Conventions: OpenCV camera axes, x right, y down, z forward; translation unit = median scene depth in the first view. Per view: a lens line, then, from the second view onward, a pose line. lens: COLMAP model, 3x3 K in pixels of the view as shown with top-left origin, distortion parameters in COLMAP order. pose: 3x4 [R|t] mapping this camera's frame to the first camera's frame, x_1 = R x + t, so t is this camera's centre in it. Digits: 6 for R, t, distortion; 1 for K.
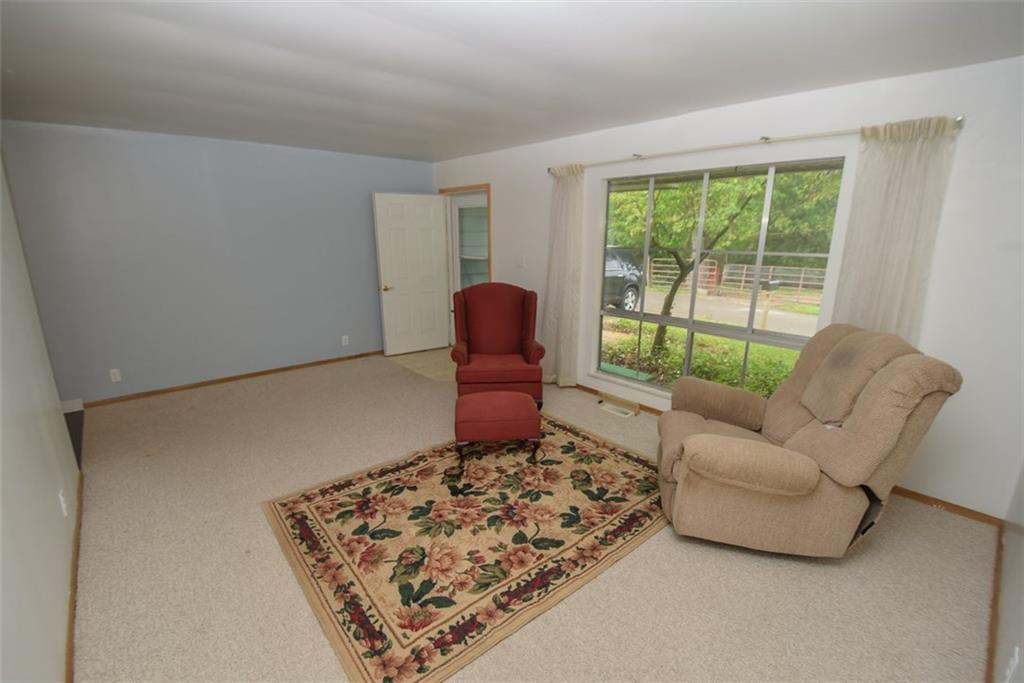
lens RADIAL K [[457.4, 0, 508.7], [0, 457.4, 343.7], [0, 0, 1]] dist [0.003509, 0.000300]
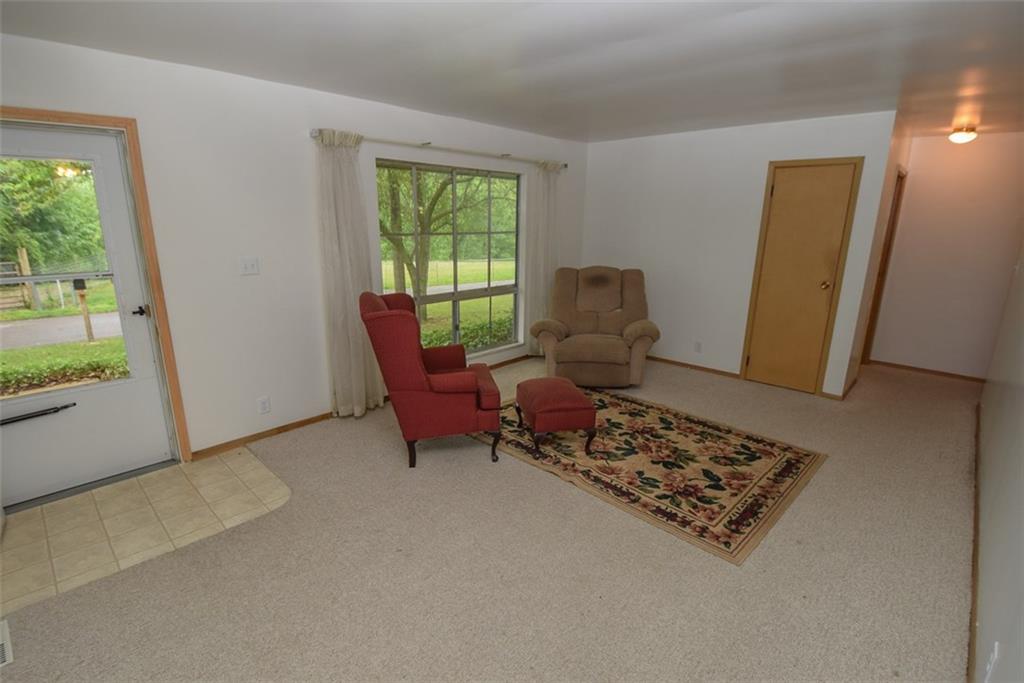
lens RADIAL K [[485.0, 0, 508.6], [0, 485.0, 340.8], [0, 0, 1]] dist [-0.021066, -0.002085]
pose [[-0.084806, -0.244784, 0.965862, -1.320981], [0.244028, 0.934730, 0.258321, -0.347611], [-0.966053, 0.257604, -0.019537, 1.420878]]
